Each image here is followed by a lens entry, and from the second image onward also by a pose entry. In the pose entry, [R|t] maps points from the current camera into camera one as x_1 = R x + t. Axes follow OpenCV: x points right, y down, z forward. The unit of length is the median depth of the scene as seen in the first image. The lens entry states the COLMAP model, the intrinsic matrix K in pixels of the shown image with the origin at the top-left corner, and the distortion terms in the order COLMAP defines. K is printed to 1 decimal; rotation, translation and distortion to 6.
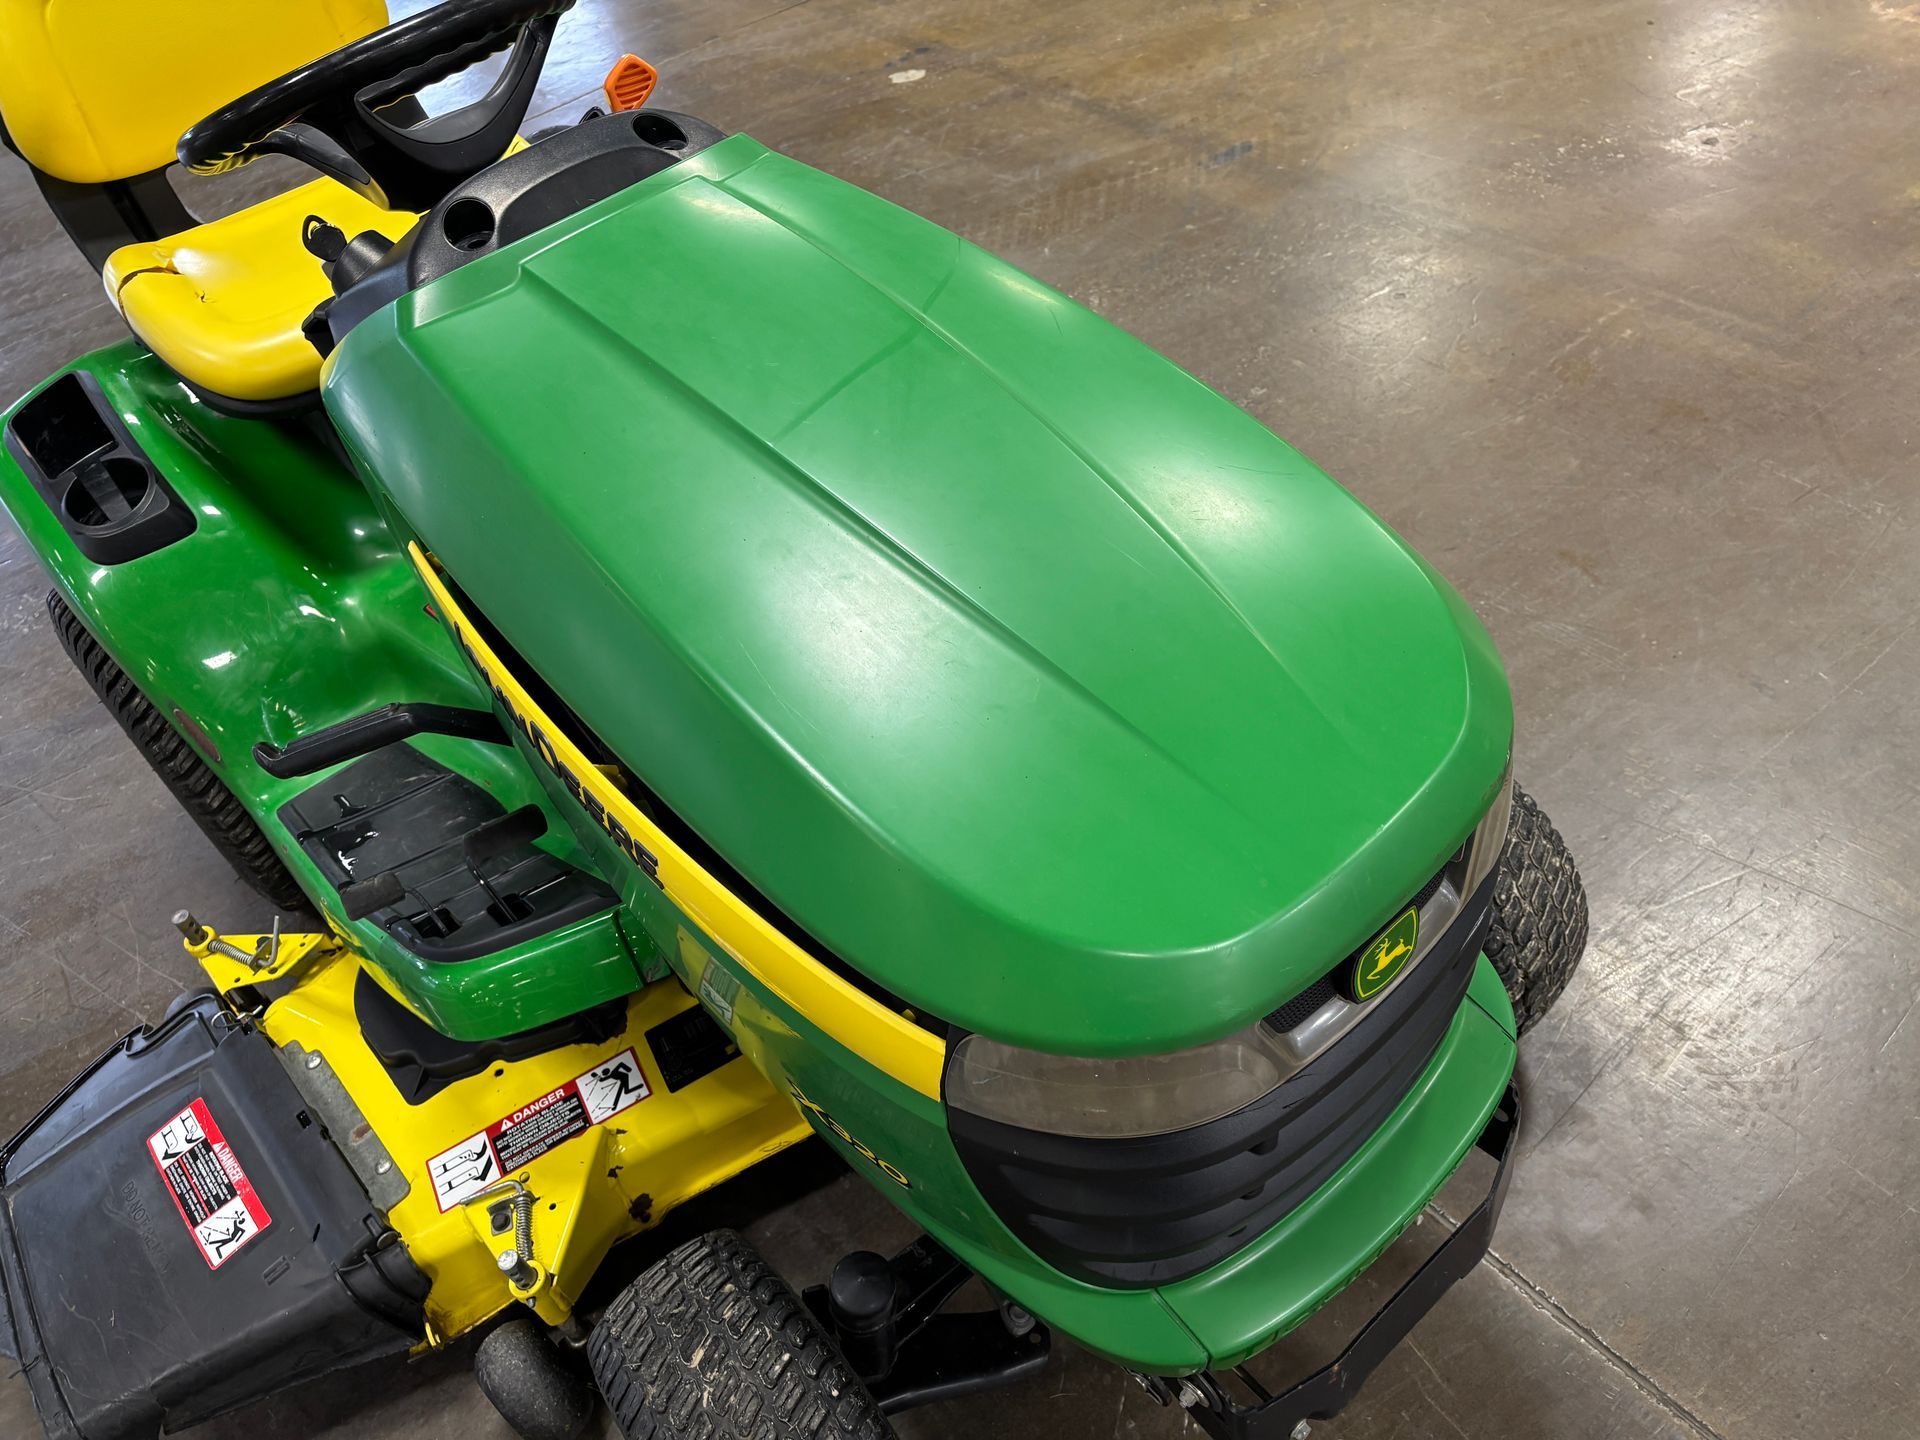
lens RADIAL K [[1450.4, 0, 964.2], [0, 1450.4, 745.8], [0, 0, 1]] dist [0.064825, -0.049138]
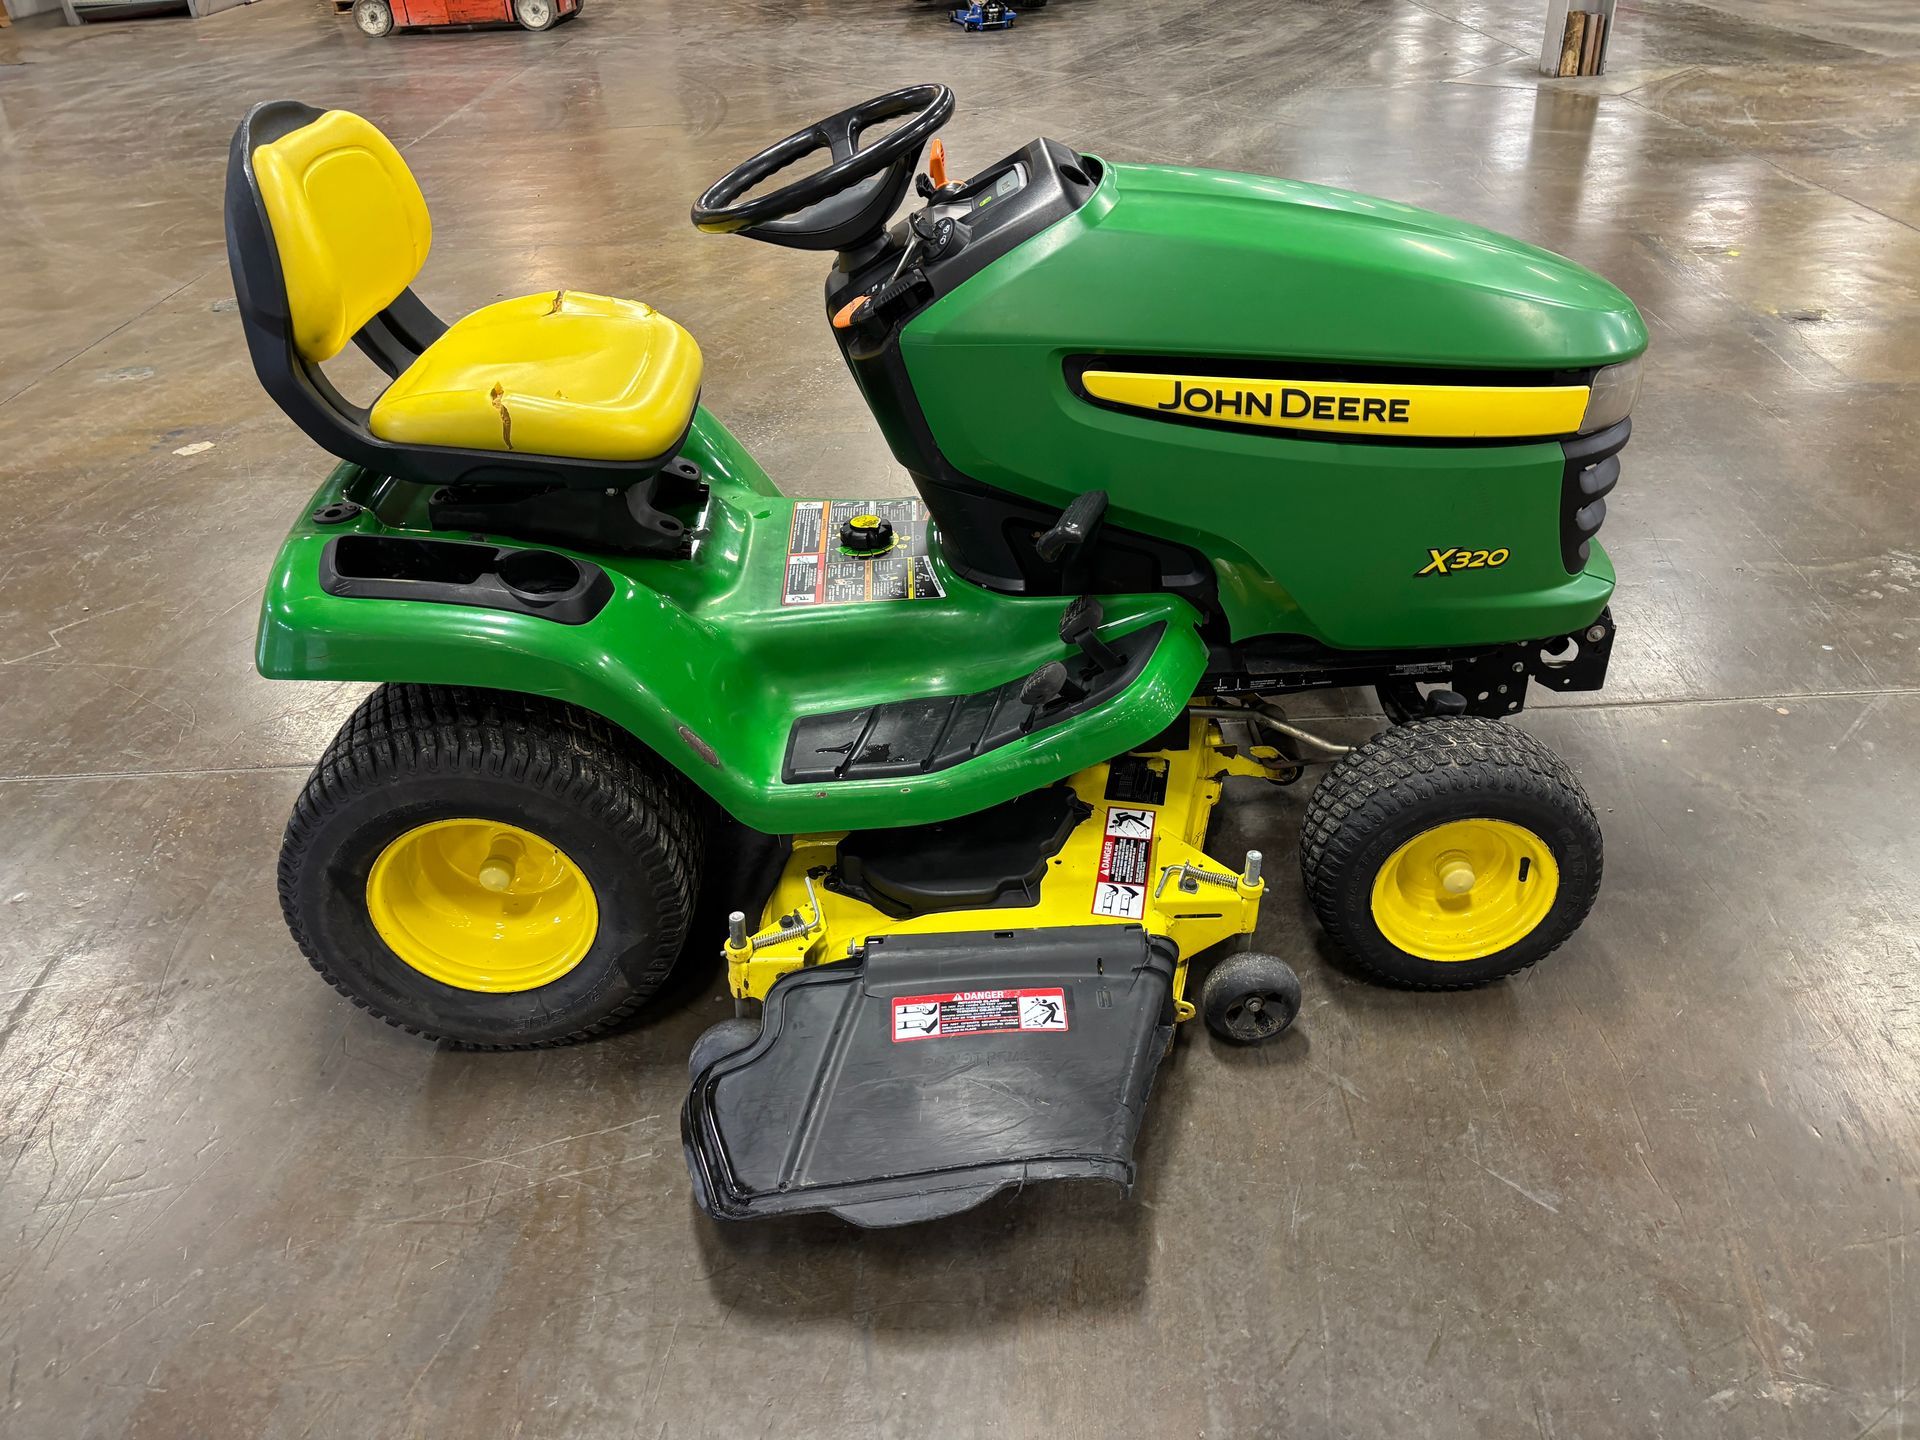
lens RADIAL K [[1424.3, 0, 970.1], [0, 1424.3, 715.7], [0, 0, 1]] dist [0.085494, -0.092623]
pose [[0.631266, -0.299399, 0.715446, -1.253511], [0.509868, 0.855325, -0.091942, 0.193458], [-0.584412, 0.422823, 0.692592, 0.126050]]
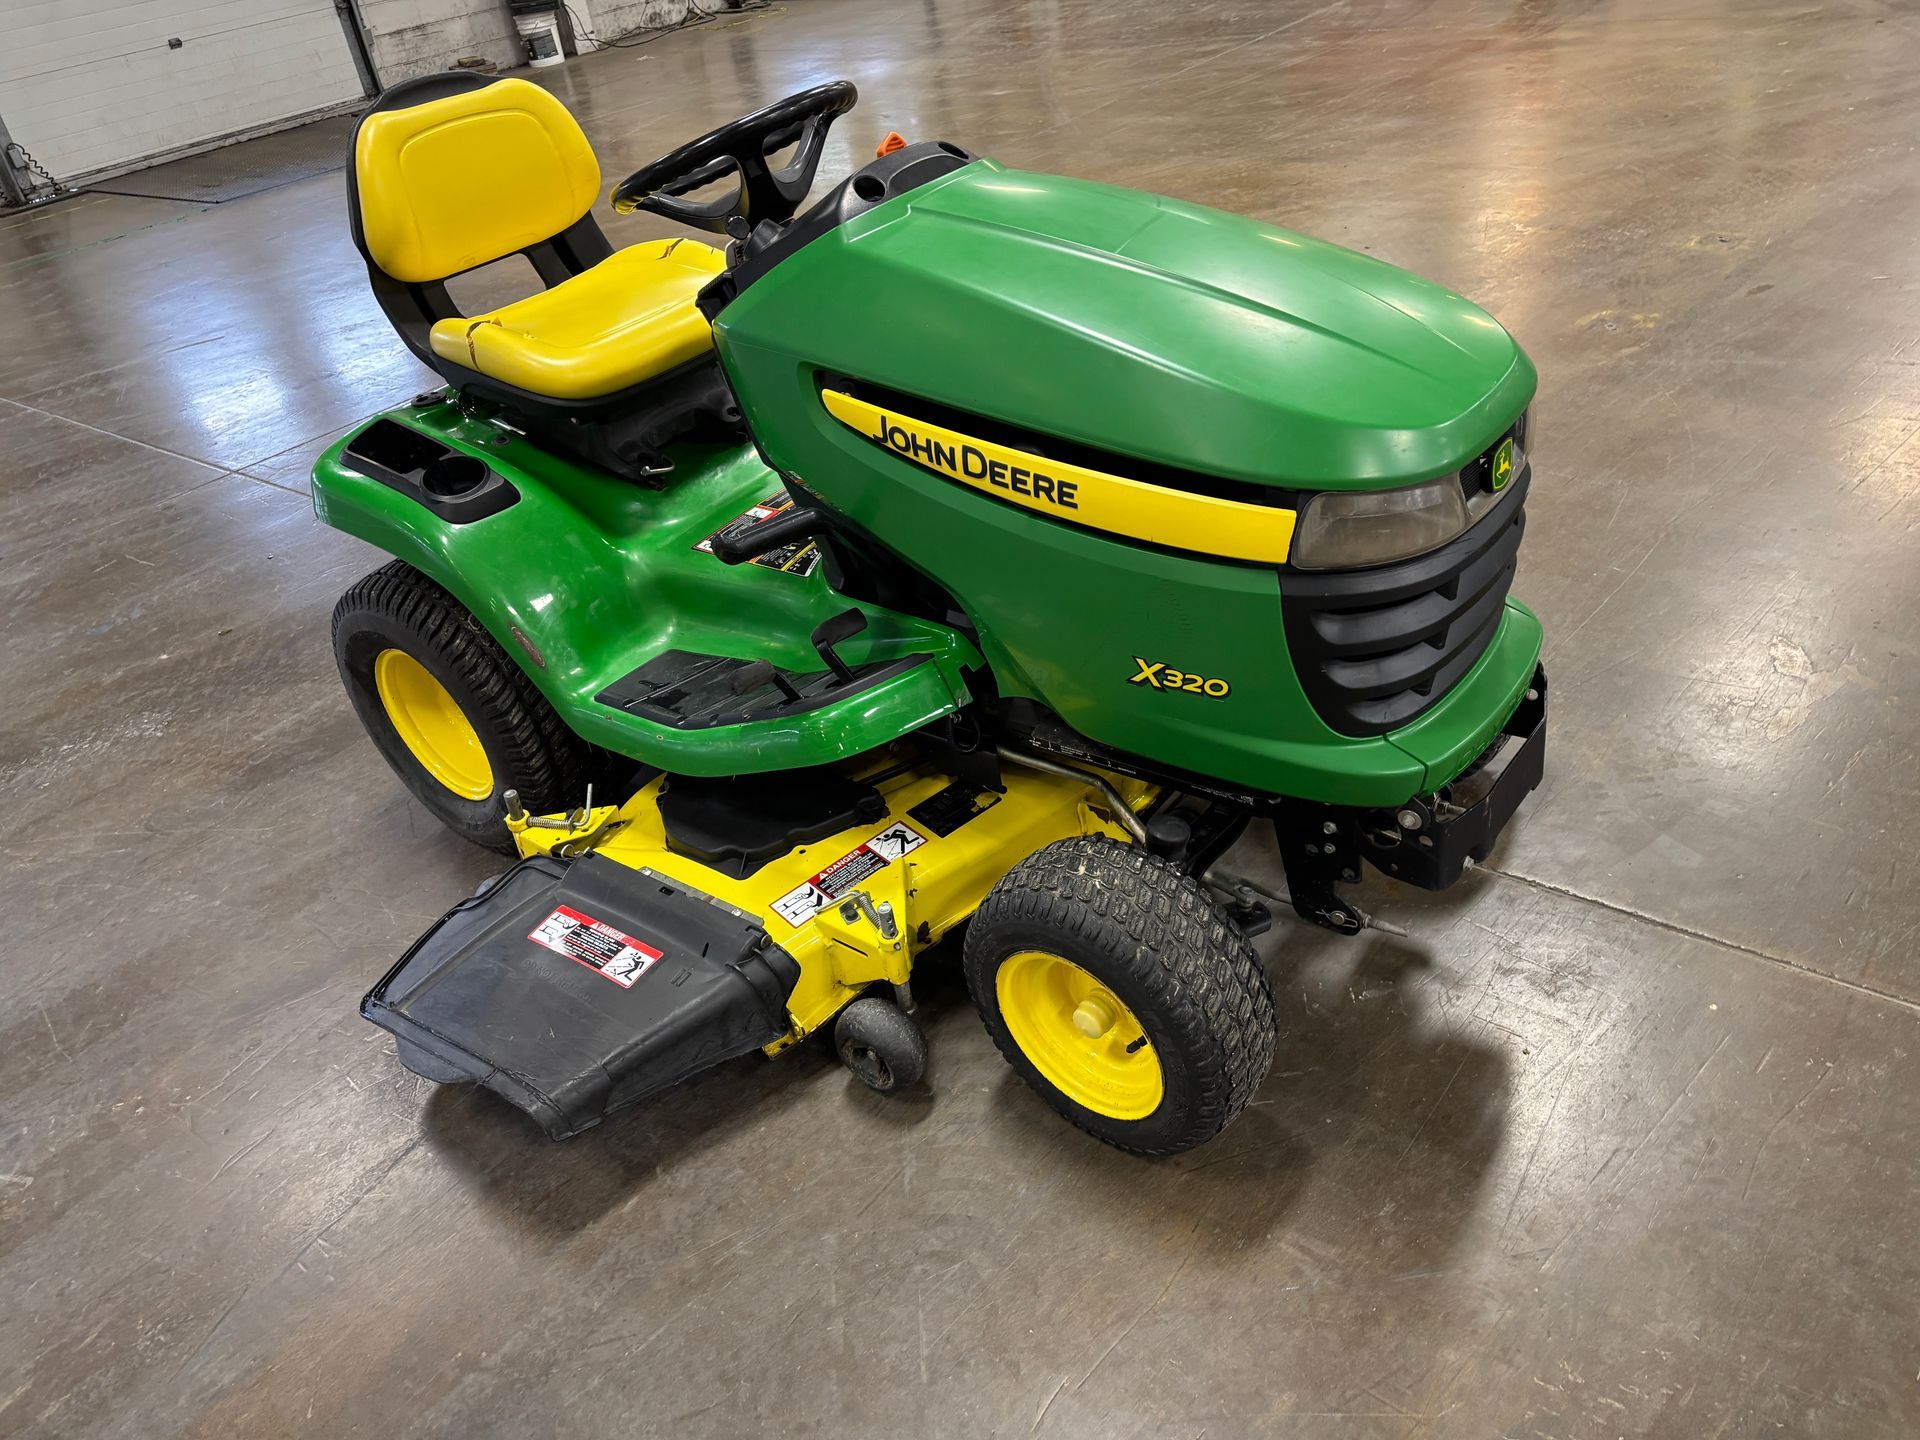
lens RADIAL K [[1452.9, 0, 968.5], [0, 1452.9, 717.3], [0, 0, 1]] dist [0.064686, -0.007047]
pose [[0.979944, -0.087086, 0.179236, -0.404642], [0.127492, 0.965267, -0.228048, 0.435694], [-0.153150, 0.246326, 0.957010, -0.324529]]
